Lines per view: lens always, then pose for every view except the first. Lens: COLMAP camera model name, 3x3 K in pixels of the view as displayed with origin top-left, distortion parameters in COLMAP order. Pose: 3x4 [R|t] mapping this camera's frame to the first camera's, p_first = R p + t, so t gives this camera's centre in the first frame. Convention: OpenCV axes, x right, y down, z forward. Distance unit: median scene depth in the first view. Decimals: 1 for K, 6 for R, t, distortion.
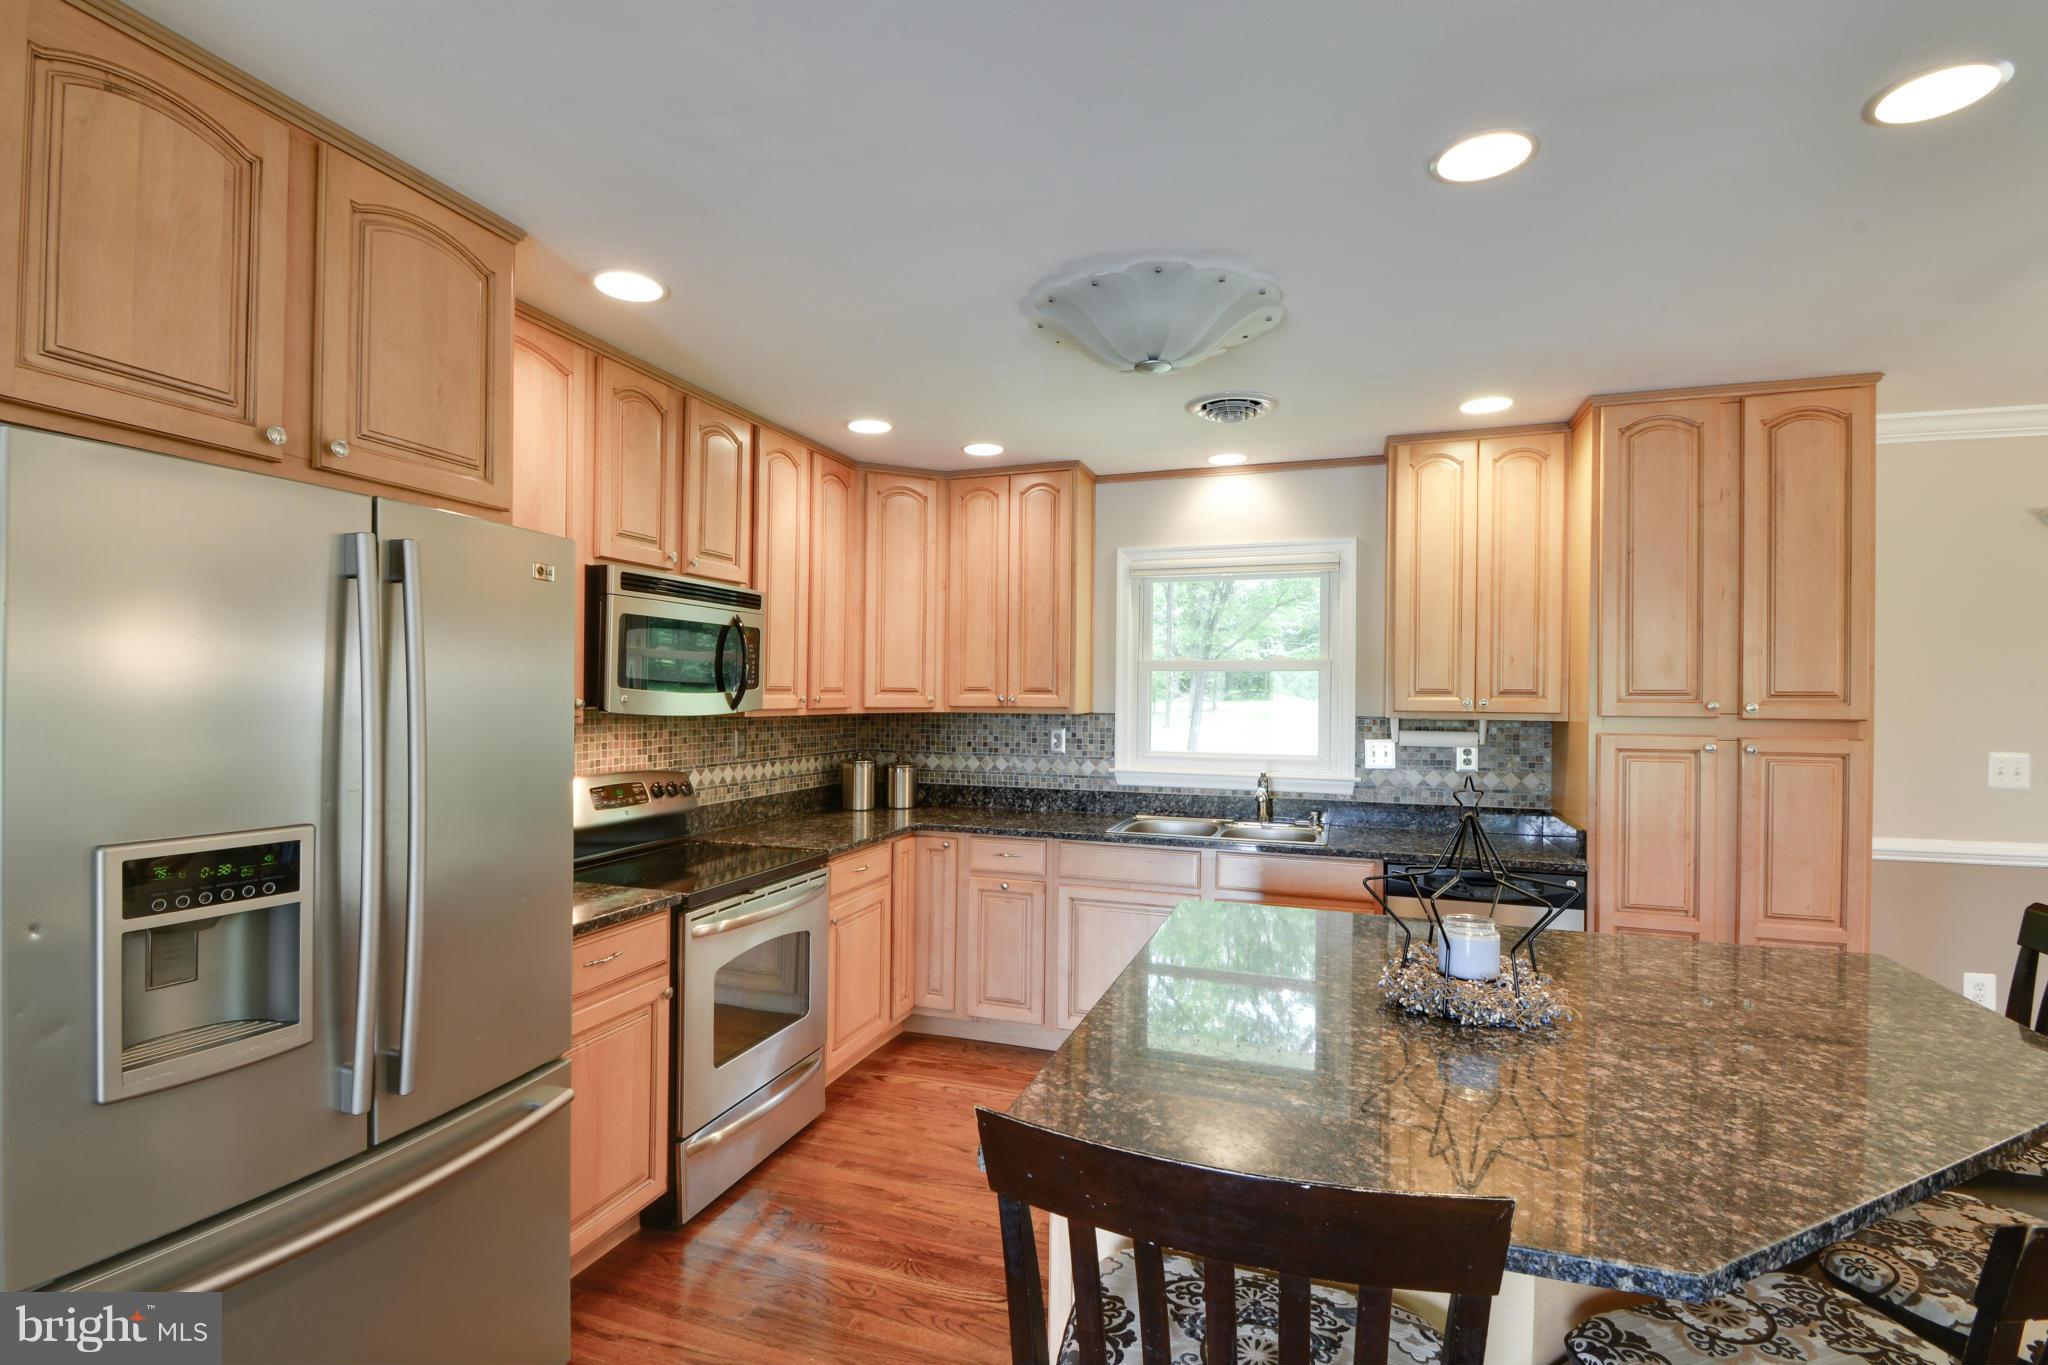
lens RADIAL K [[963.7, 0, 1005.6], [0, 963.7, 692.5], [0, 0, 1]] dist [0.010412, -0.001229]
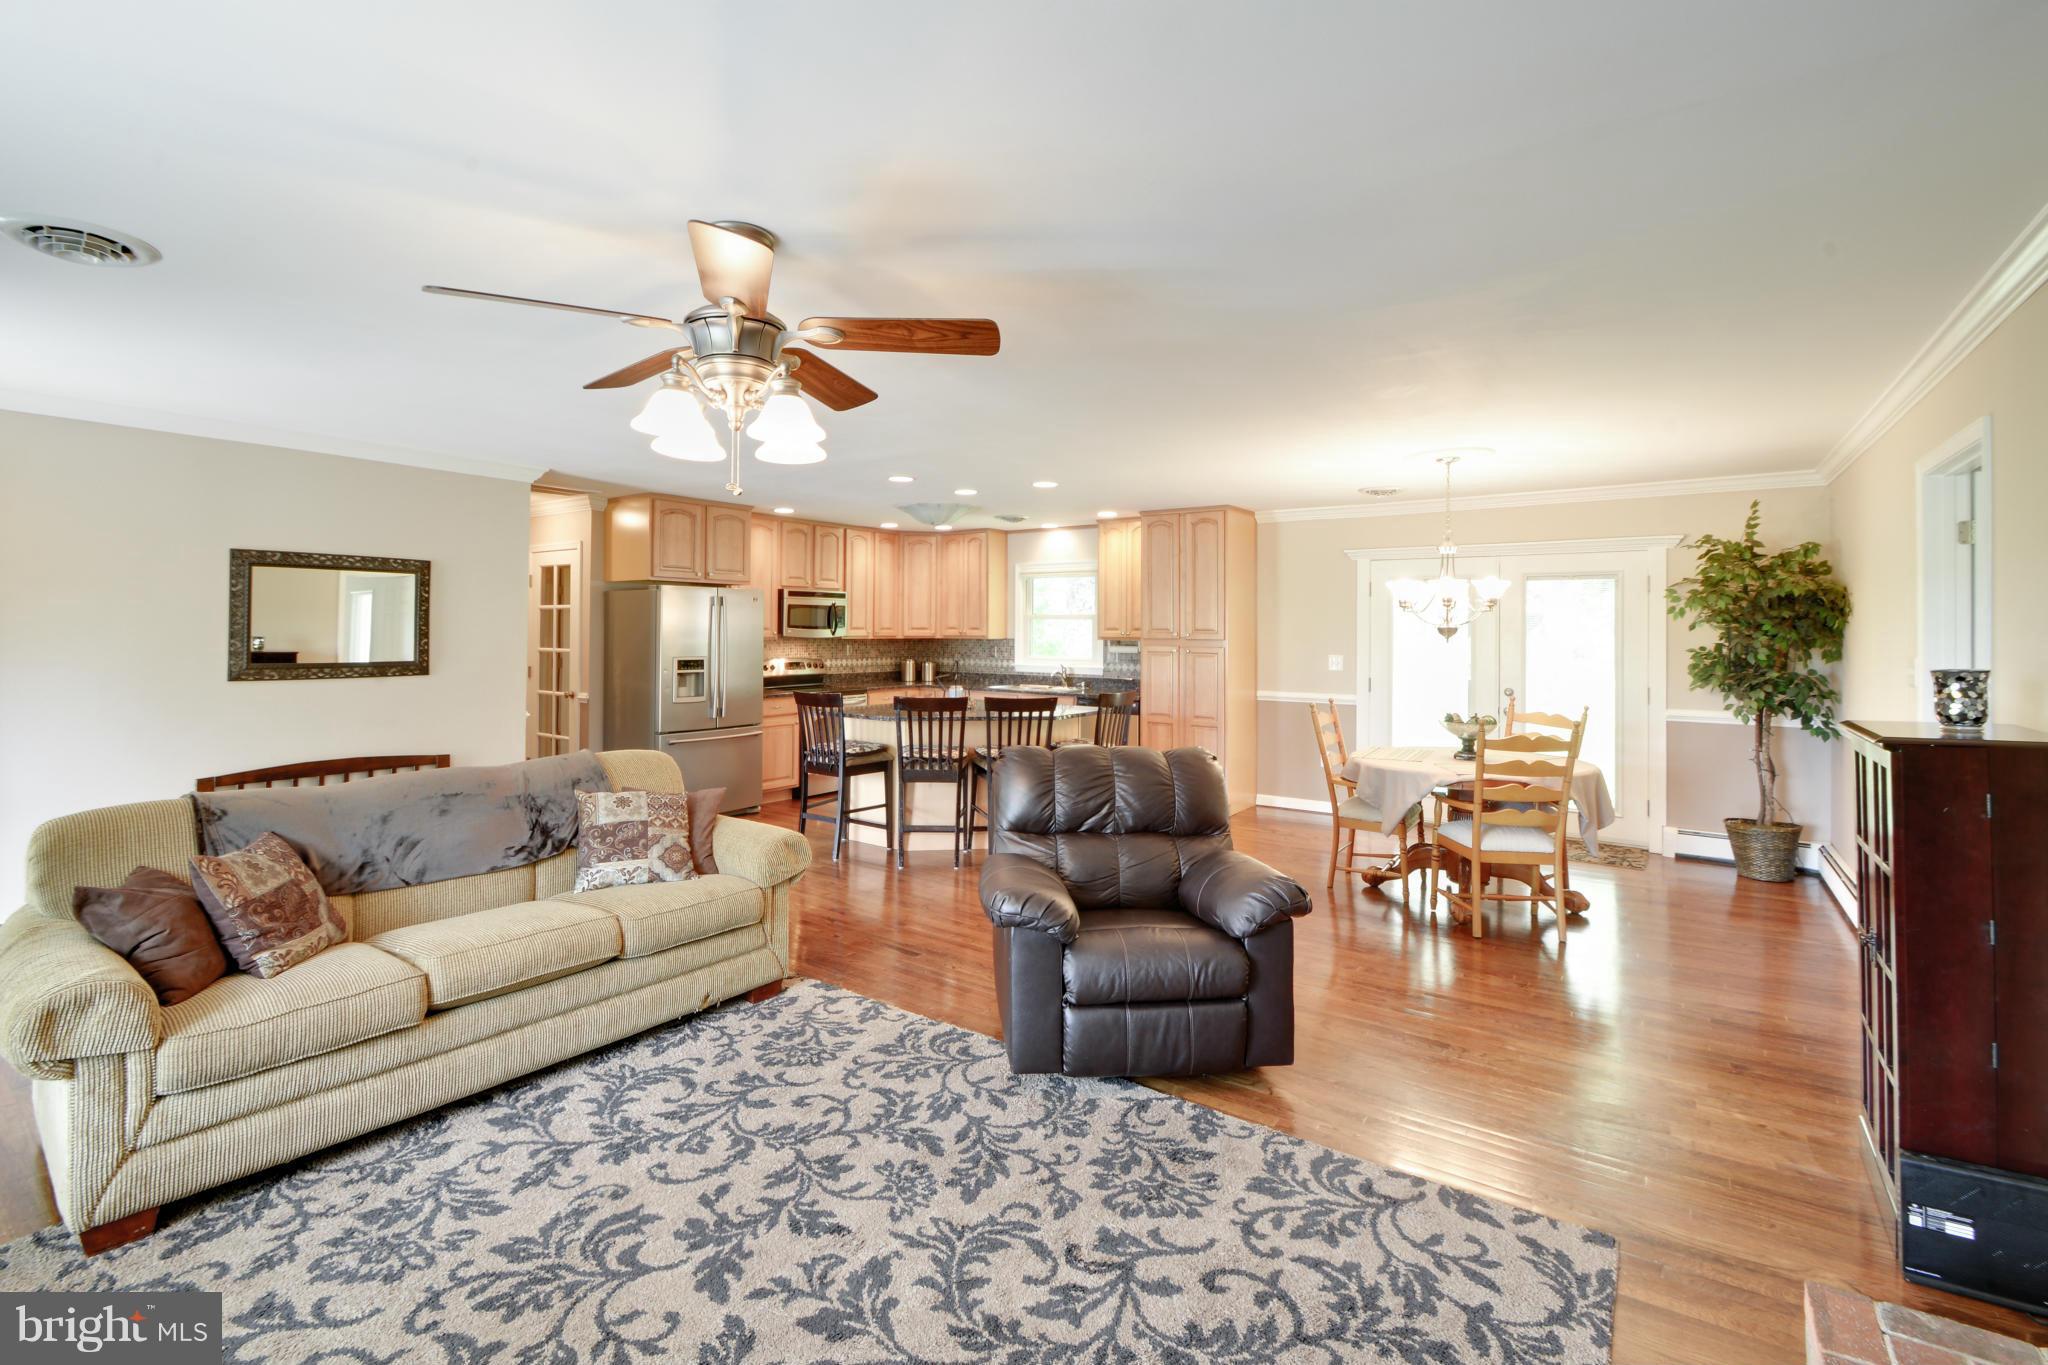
lens RADIAL K [[926.5, 0, 1007.4], [0, 926.5, 627.6], [0, 0, 1]] dist [-0.010271, -0.001252]
pose [[0.958110, -0.002485, -0.286389, 0.815165], [0.002063, 0.999996, -0.001777, 0.000307], [0.286393, 0.001112, 0.958112, -1.190569]]
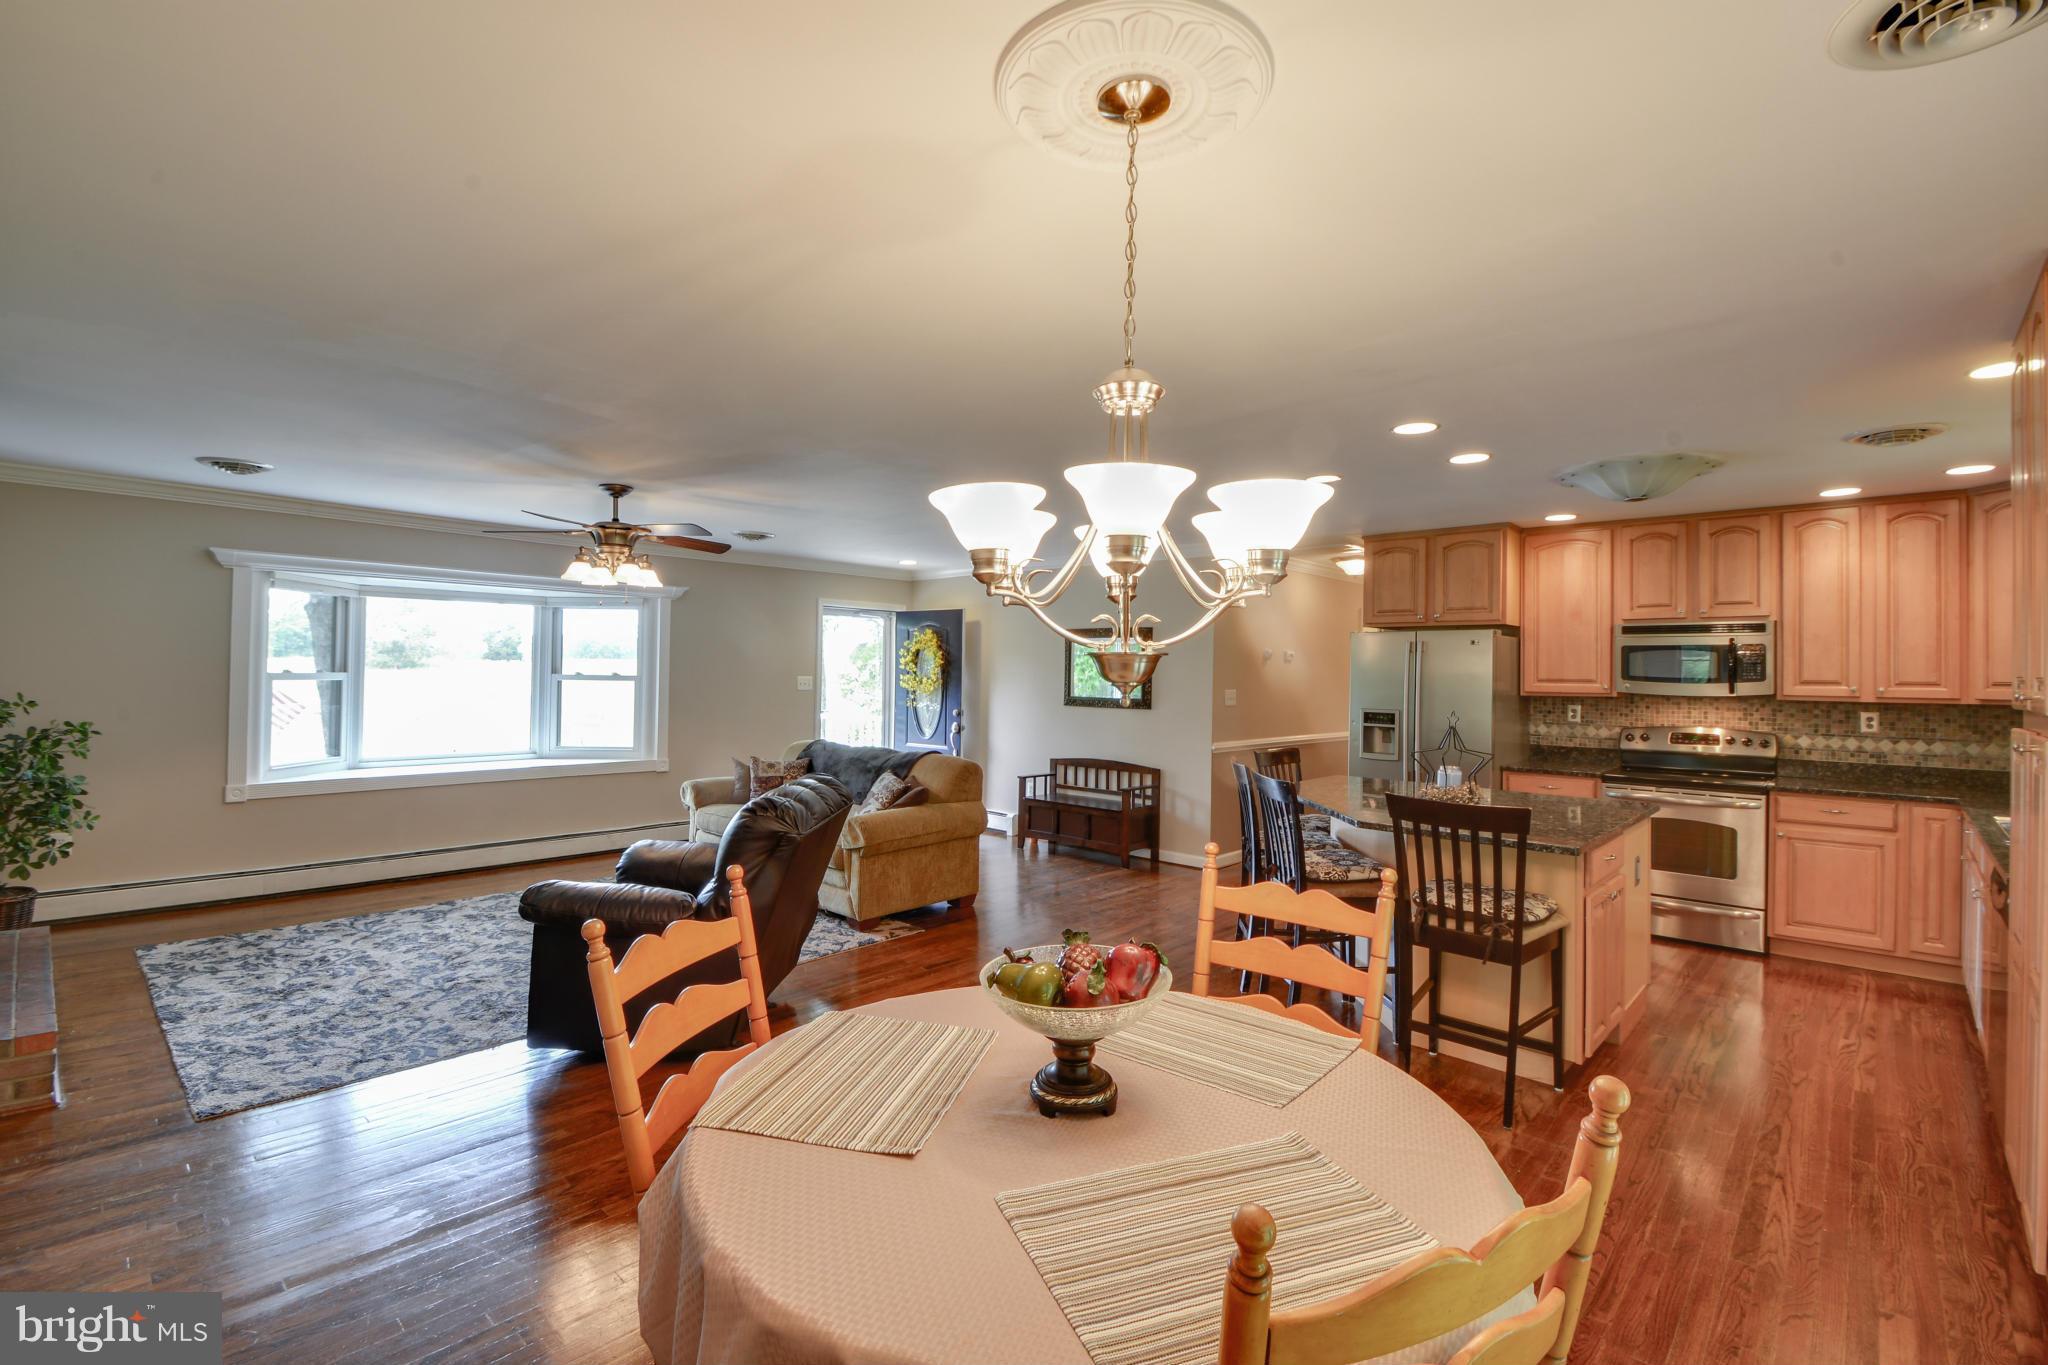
lens RADIAL K [[915.5, 0, 1025.9], [0, 915.5, 671.8], [0, 0, 1]] dist [-0.001476, -0.009324]
pose [[-0.408152, -0.013064, -0.912821, 1.441882], [-0.014299, 0.999866, -0.007917, 0.007850], [0.912802, 0.009822, -0.408284, 0.448192]]
